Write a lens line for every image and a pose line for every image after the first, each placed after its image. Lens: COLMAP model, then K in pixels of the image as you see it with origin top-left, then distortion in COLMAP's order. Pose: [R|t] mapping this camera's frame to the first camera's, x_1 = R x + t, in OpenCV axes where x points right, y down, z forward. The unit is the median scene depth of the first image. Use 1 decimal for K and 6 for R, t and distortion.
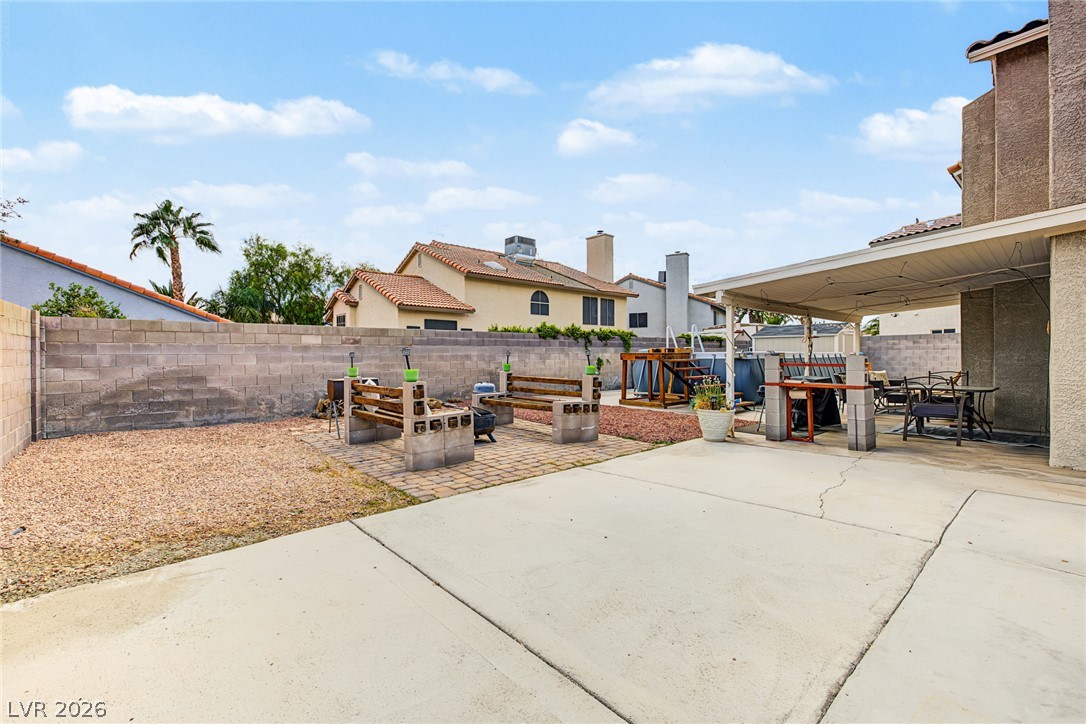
lens RADIAL K [[457.9, 0, 537.7], [0, 457.9, 354.3], [0, 0, 1]] dist [0.005501, -0.000336]
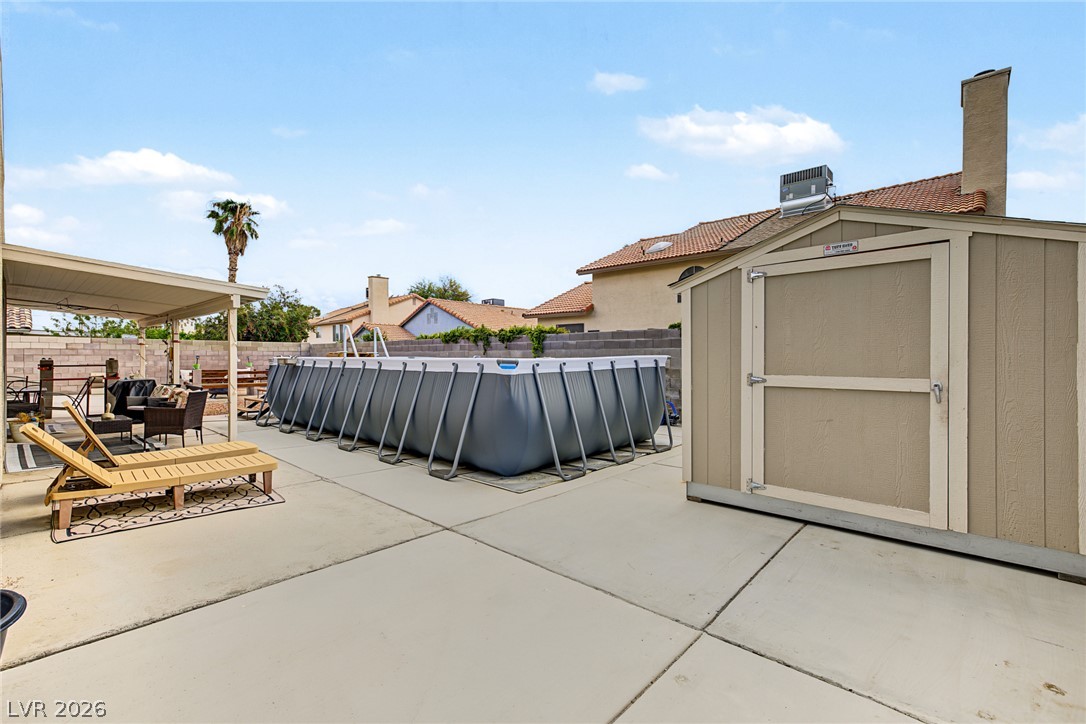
lens RADIAL K [[457.9, 0, 537.7], [0, 457.9, 354.3], [0, 0, 1]] dist [0.005501, -0.000336]
pose [[0.113193, 0.000150, -0.993573, 0.917923], [-0.001317, 0.999999, 0.000001, -0.008447], [0.993572, 0.001308, 0.113194, 0.946090]]
